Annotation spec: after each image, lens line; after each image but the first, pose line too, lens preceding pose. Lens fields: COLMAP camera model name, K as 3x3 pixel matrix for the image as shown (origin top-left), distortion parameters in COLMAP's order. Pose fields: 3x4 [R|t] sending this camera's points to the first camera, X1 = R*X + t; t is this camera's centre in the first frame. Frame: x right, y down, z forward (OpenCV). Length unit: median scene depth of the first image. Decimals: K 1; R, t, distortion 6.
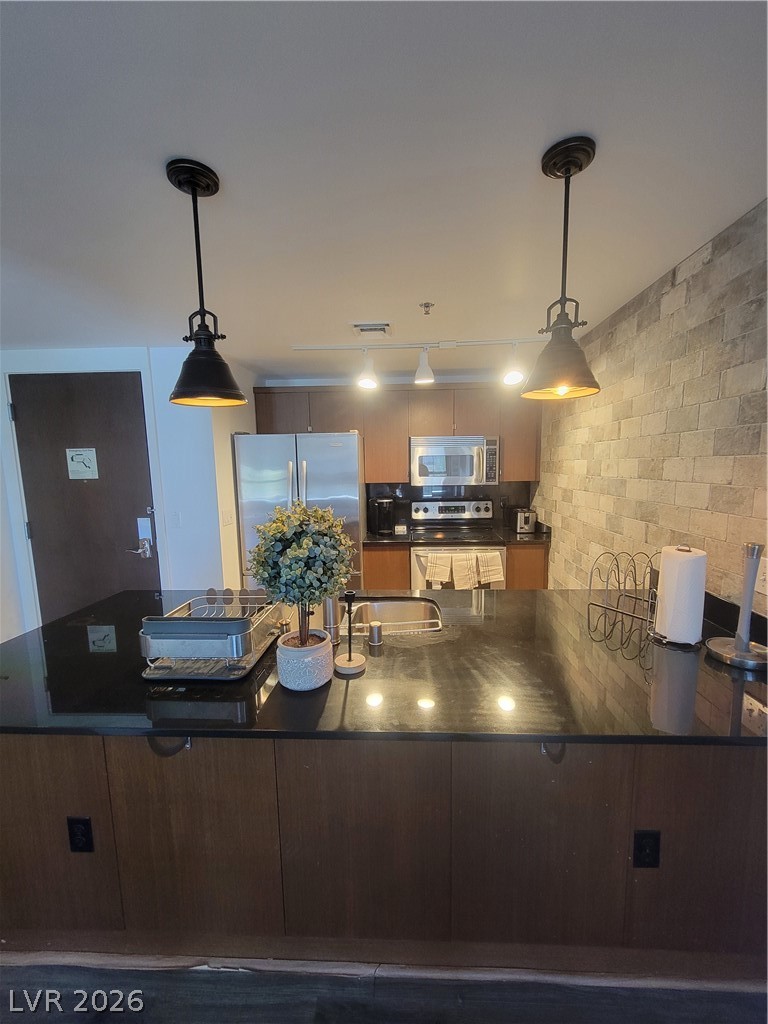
lens RADIAL K [[419.9, 0, 394.3], [0, 419.9, 520.0], [0, 0, 1]] dist [0.002317, 0.000248]
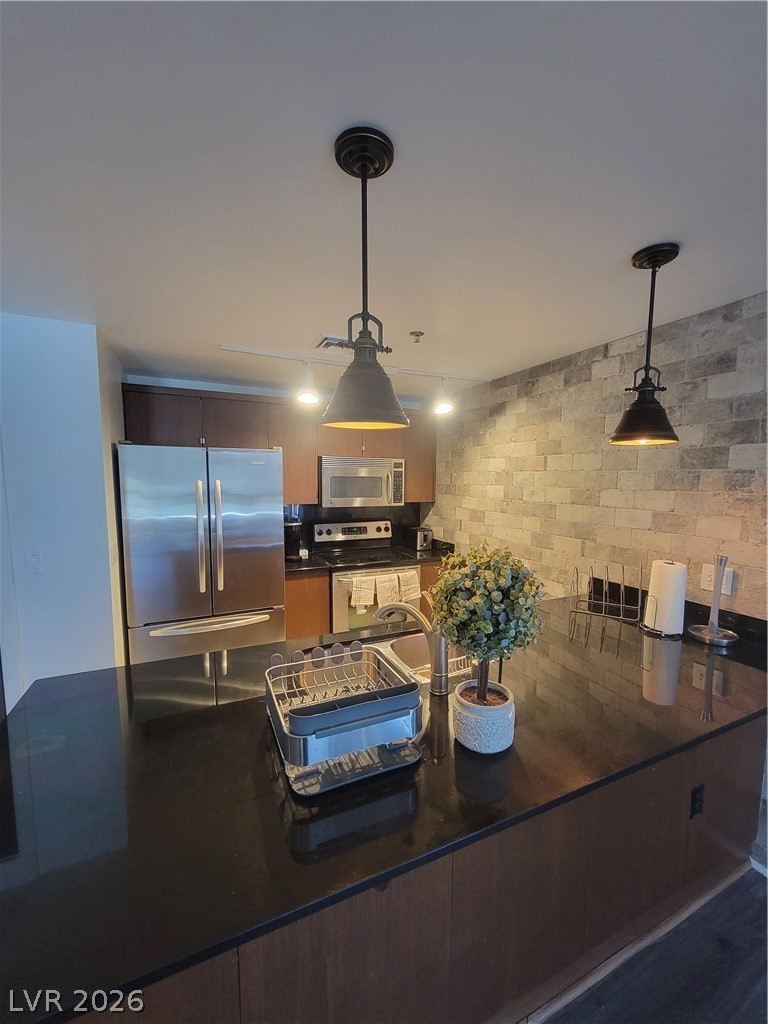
lens RADIAL K [[419.9, 0, 394.3], [0, 419.9, 520.0], [0, 0, 1]] dist [0.002317, 0.000248]
pose [[0.882944, -0.025311, 0.468796, -0.377288], [0.040172, 0.998957, -0.021726, -0.038119], [-0.467757, 0.038015, 0.883039, 0.128779]]
